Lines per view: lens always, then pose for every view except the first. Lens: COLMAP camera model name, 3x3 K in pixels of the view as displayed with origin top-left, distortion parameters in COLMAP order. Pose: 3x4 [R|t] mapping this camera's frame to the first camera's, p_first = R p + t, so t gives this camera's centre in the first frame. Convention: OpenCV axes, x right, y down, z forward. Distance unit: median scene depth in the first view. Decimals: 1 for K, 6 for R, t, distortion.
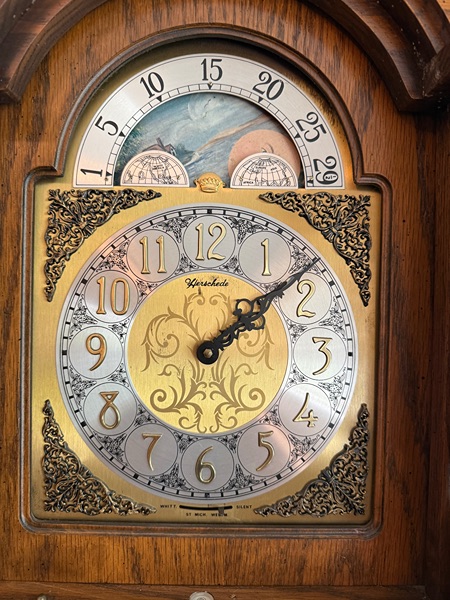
lens RADIAL K [[419.2, 0, 222.1], [0, 419.2, 300.8], [0, 0, 1]] dist [0.062072, -0.088859]
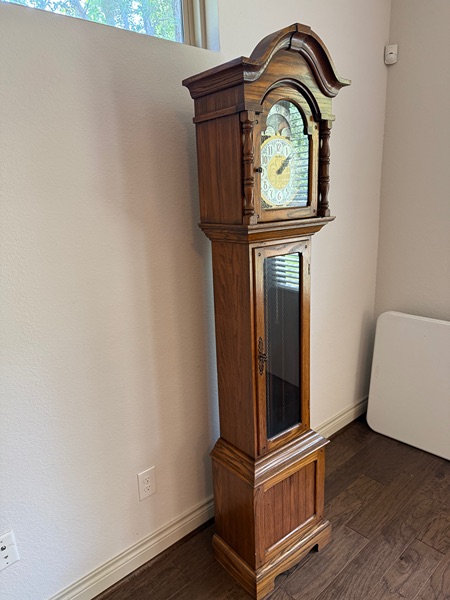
lens RADIAL K [[419.2, 0, 222.1], [0, 419.2, 300.8], [0, 0, 1]] dist [0.062072, -0.088859]
pose [[0.760688, -0.206317, 0.615457, -3.814867], [0.078276, 0.970381, 0.228548, 0.399989], [-0.644381, -0.125678, 0.754306, -2.412821]]
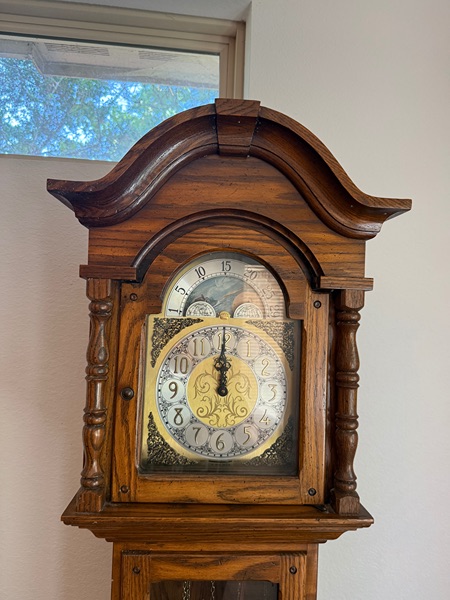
lens RADIAL K [[426.4, 0, 212.7], [0, 426.4, 311.5], [0, 0, 1]] dist [0.090921, -0.096714]
pose [[0.996968, 0.021080, 0.074903, -0.267239], [-0.017988, 0.998967, -0.041722, -0.204888], [-0.075705, 0.040248, 0.996318, -1.296330]]
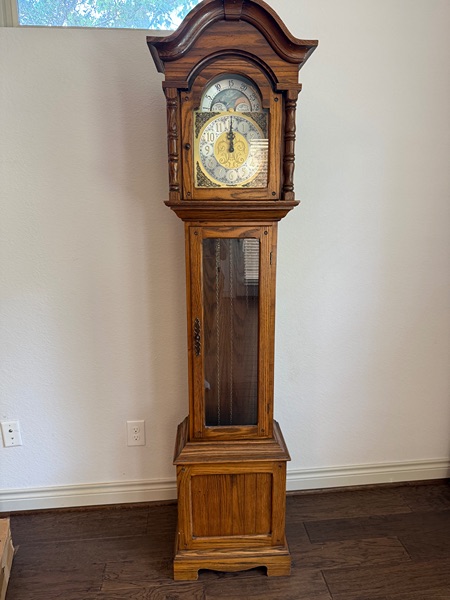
lens RADIAL K [[419.2, 0, 222.1], [0, 419.2, 300.8], [0, 0, 1]] dist [0.062072, -0.088859]
pose [[0.996729, -0.038074, 0.071288, -0.528960], [0.023892, 0.981466, 0.190143, 0.863568], [-0.077207, -0.187817, 0.979165, -3.834255]]
